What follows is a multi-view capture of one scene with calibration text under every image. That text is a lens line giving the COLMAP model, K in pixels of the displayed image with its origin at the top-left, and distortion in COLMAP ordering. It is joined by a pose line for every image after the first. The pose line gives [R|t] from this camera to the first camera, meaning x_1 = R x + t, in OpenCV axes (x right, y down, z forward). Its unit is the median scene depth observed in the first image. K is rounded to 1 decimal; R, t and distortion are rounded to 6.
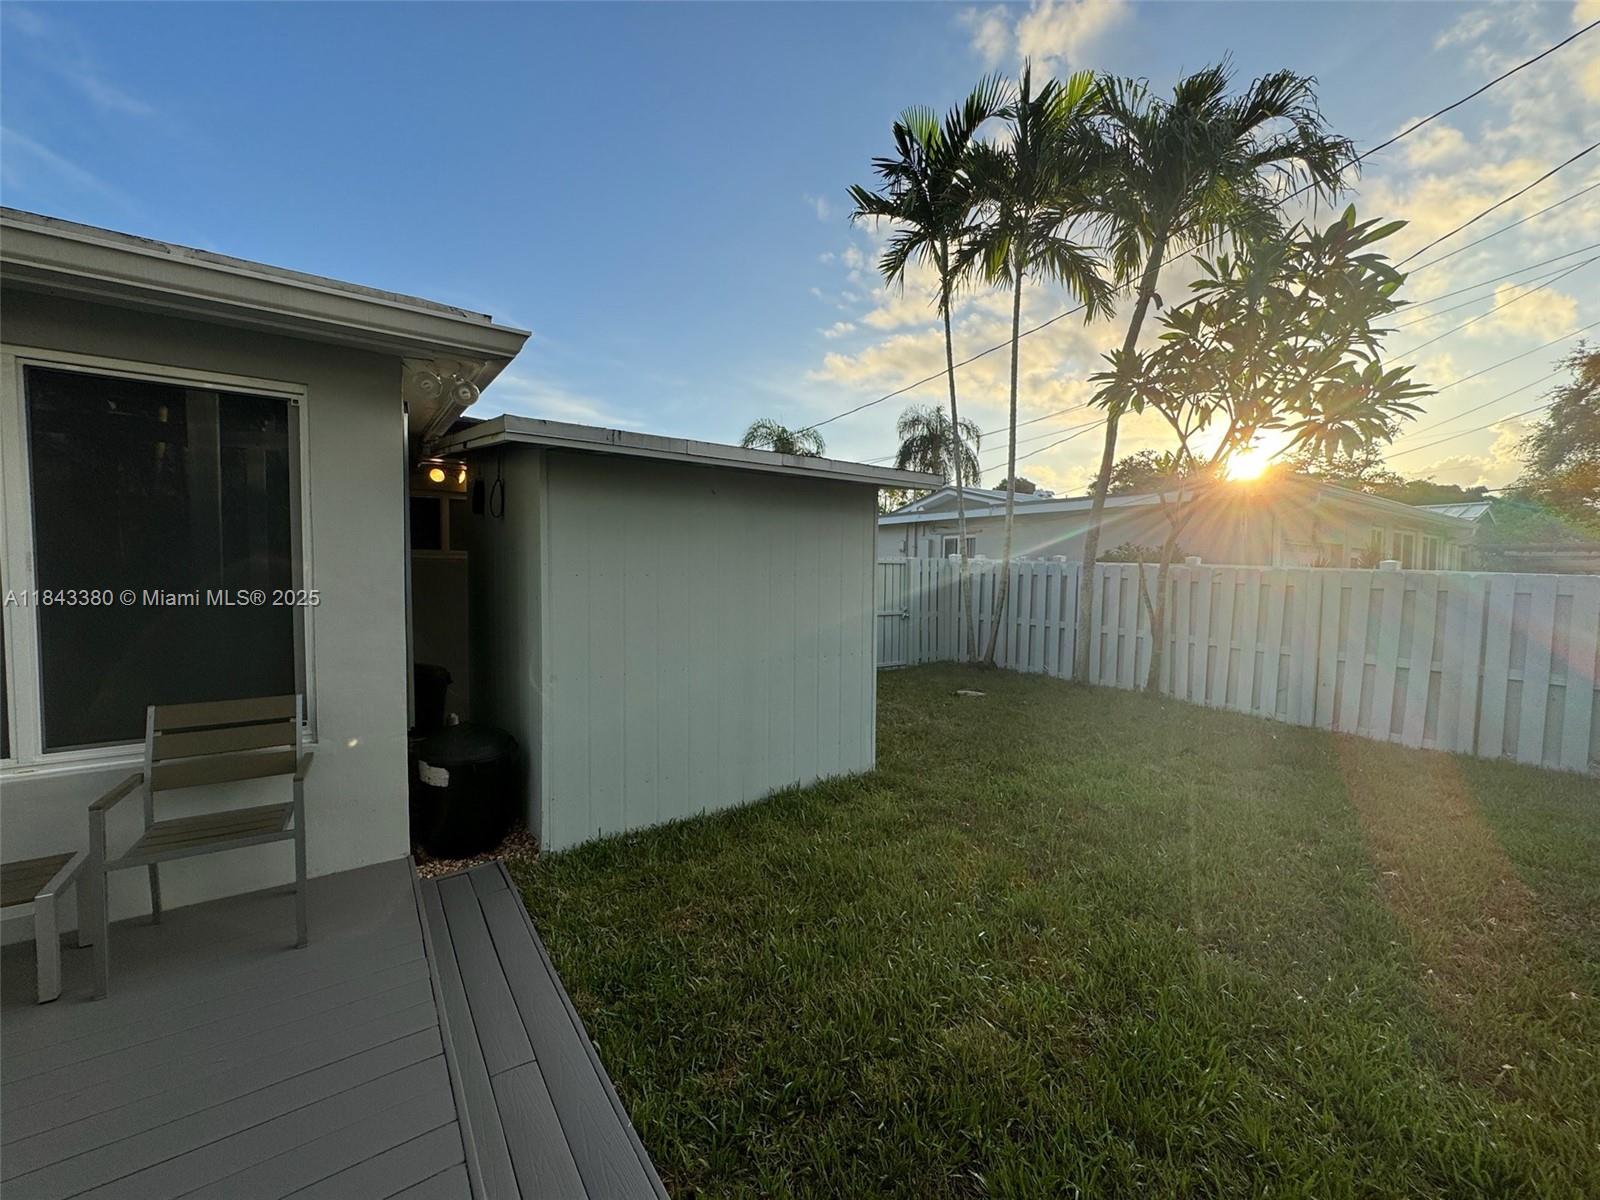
lens RADIAL K [[635.9, 0, 801.4], [0, 635.9, 604.2], [0, 0, 1]] dist [0.001834, 0.000114]
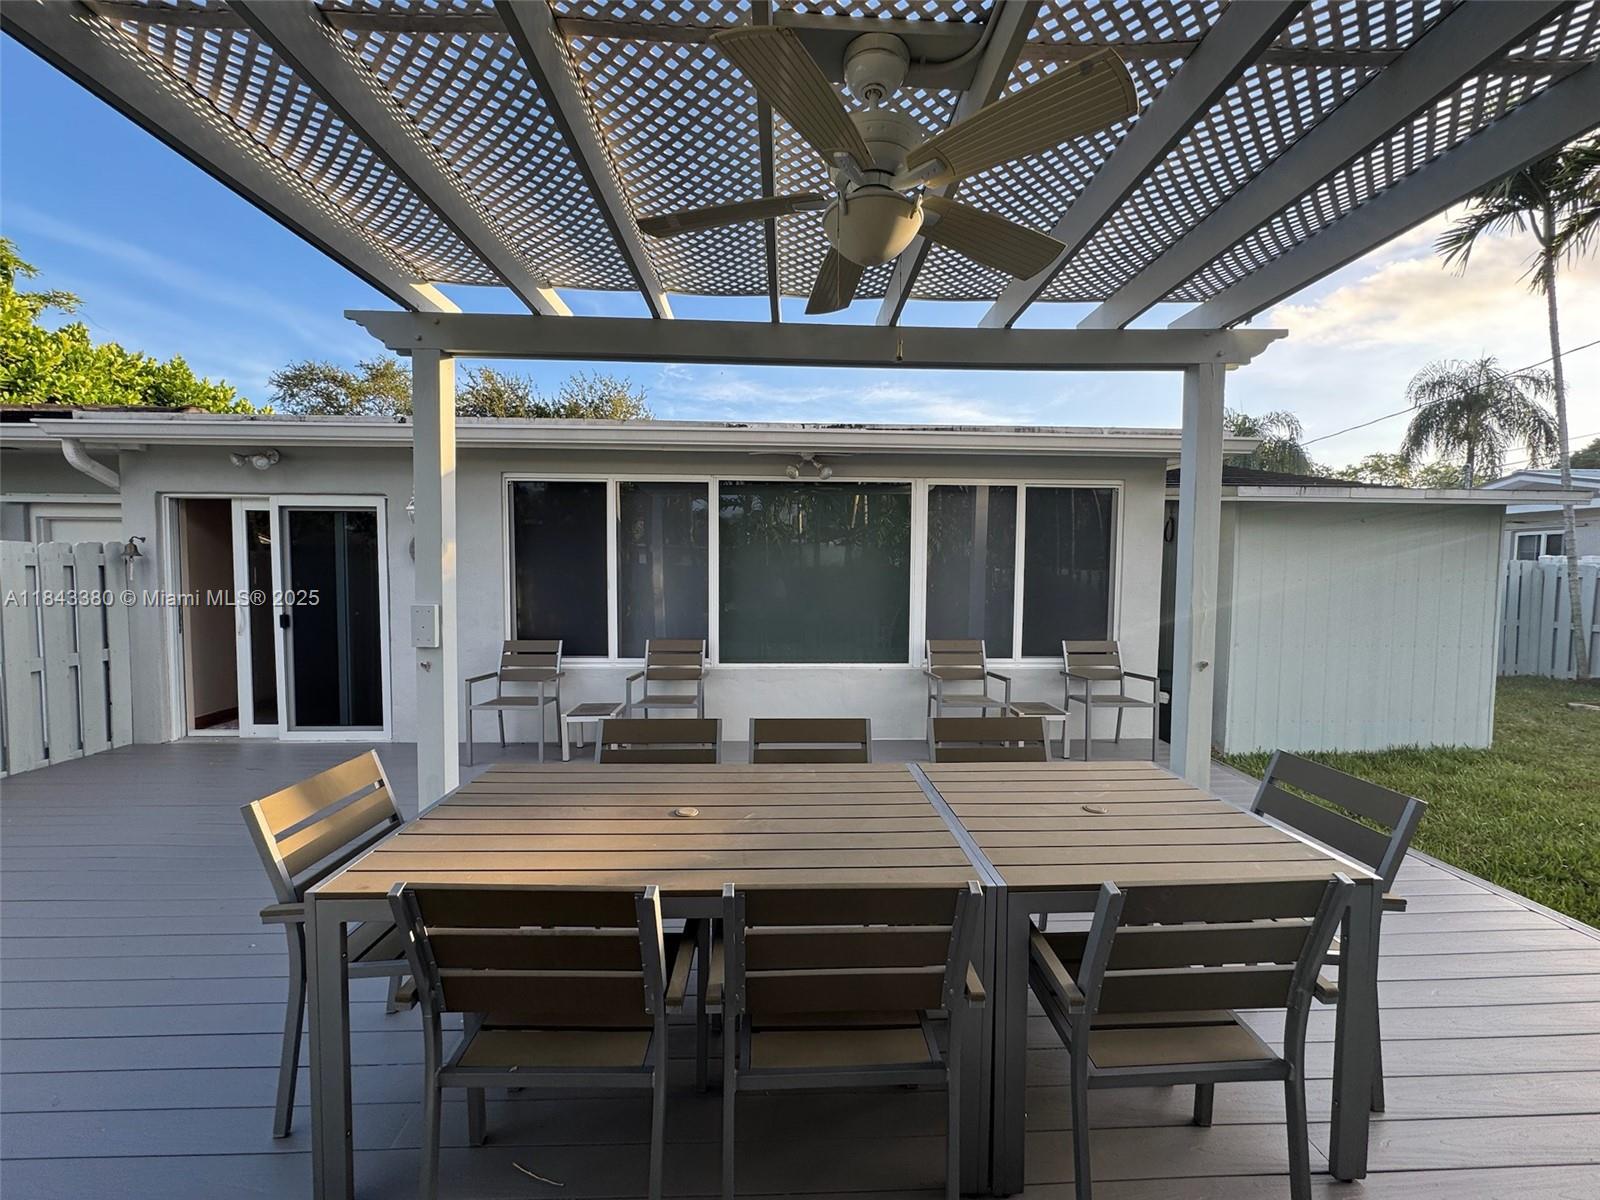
lens RADIAL K [[635.9, 0, 802.6], [0, 635.9, 600.0], [0, 0, 1]] dist [0.001834, 0.000114]
pose [[0.837089, 0.024492, -0.546518, -0.054682], [-0.027612, 0.999616, 0.002505, 0.003846], [0.546369, 0.012994, 0.837444, -0.117314]]
